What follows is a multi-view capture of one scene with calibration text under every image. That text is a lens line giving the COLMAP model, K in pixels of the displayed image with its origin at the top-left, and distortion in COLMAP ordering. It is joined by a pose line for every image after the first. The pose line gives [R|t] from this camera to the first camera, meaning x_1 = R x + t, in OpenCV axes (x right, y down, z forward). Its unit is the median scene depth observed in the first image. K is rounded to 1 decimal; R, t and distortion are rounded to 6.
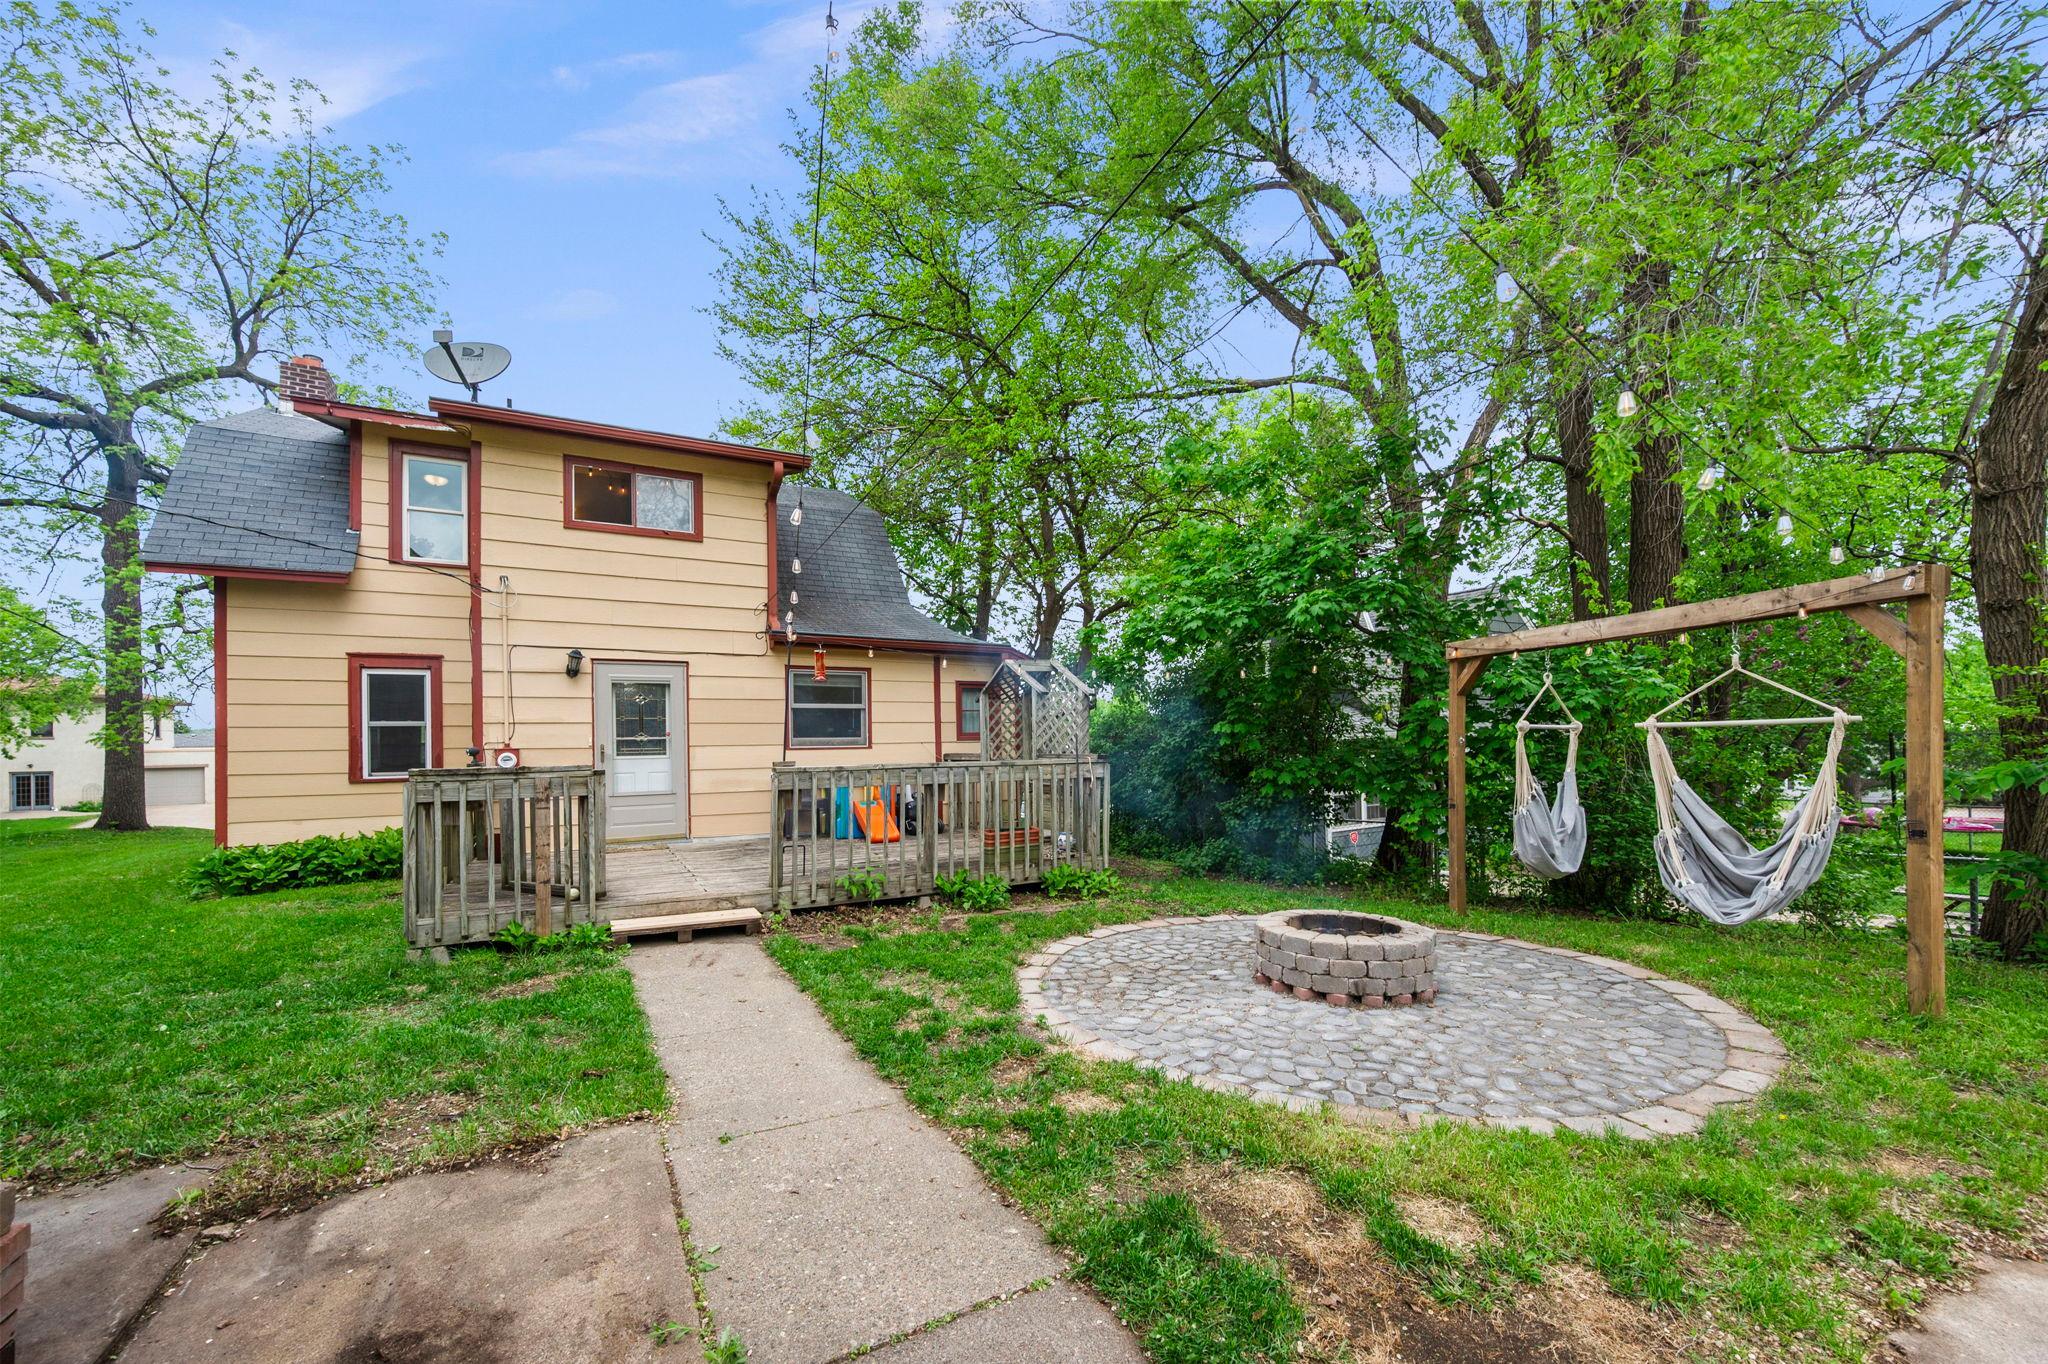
lens RADIAL K [[813.7, 0, 1028.1], [0, 813.7, 738.9], [0, 0, 1]] dist [-0.002235, -0.000358]
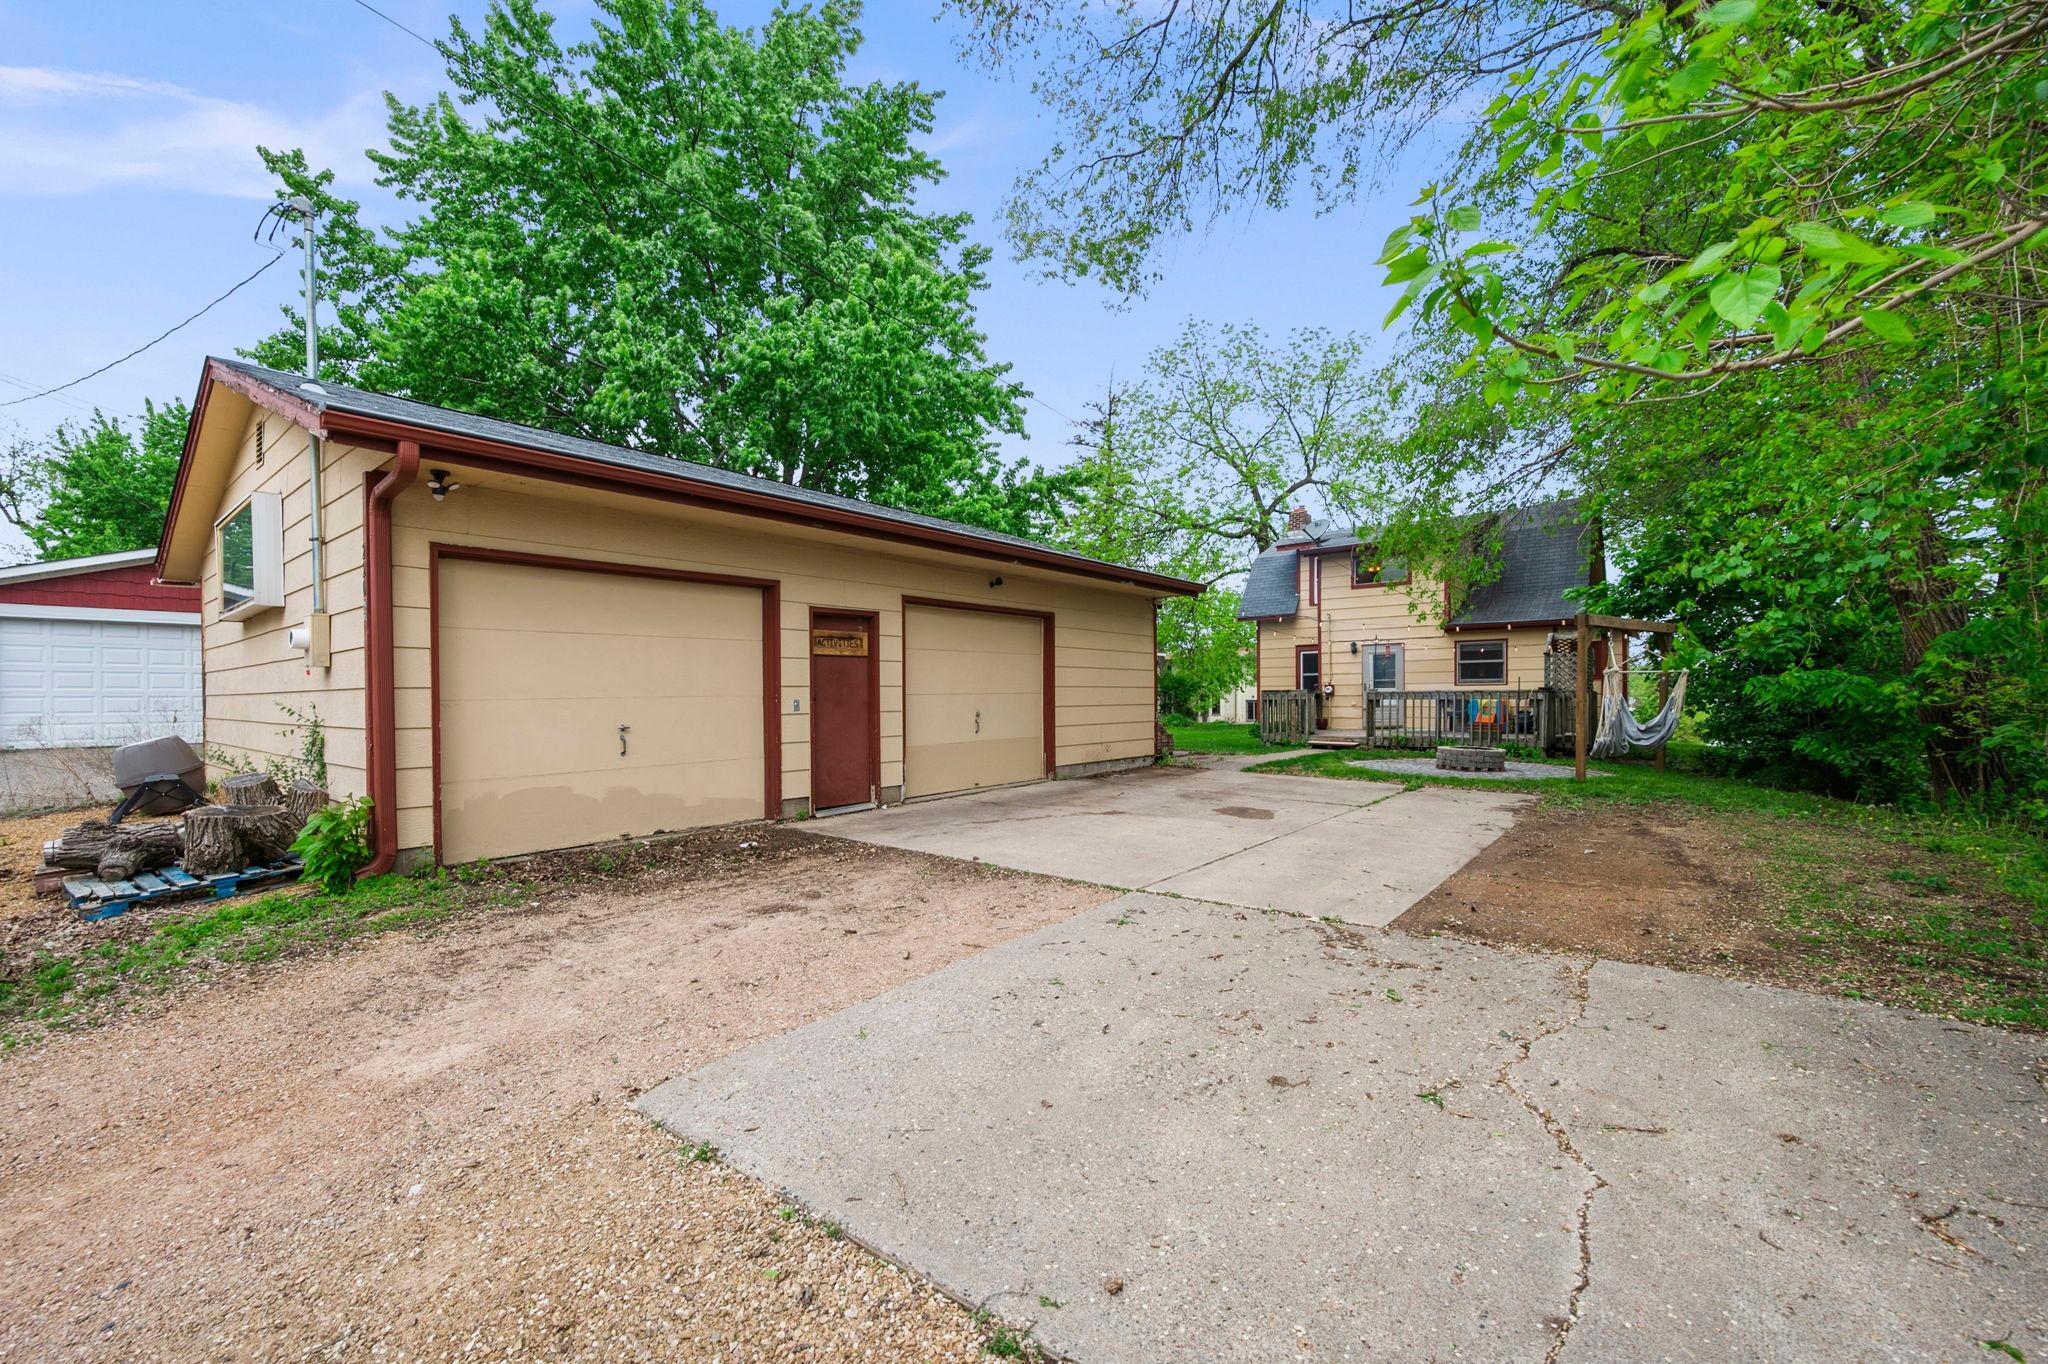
lens RADIAL K [[835.0, 0, 1024.0], [0, 835.0, 682.0], [0, 0, 1]] dist [0.000006, -0.000001]
pose [[0.380583, -0.004795, -0.924734, 1.143505], [0.010835, 0.999941, -0.000725, -0.003674], [0.924683, -0.009744, 0.380613, -0.691508]]
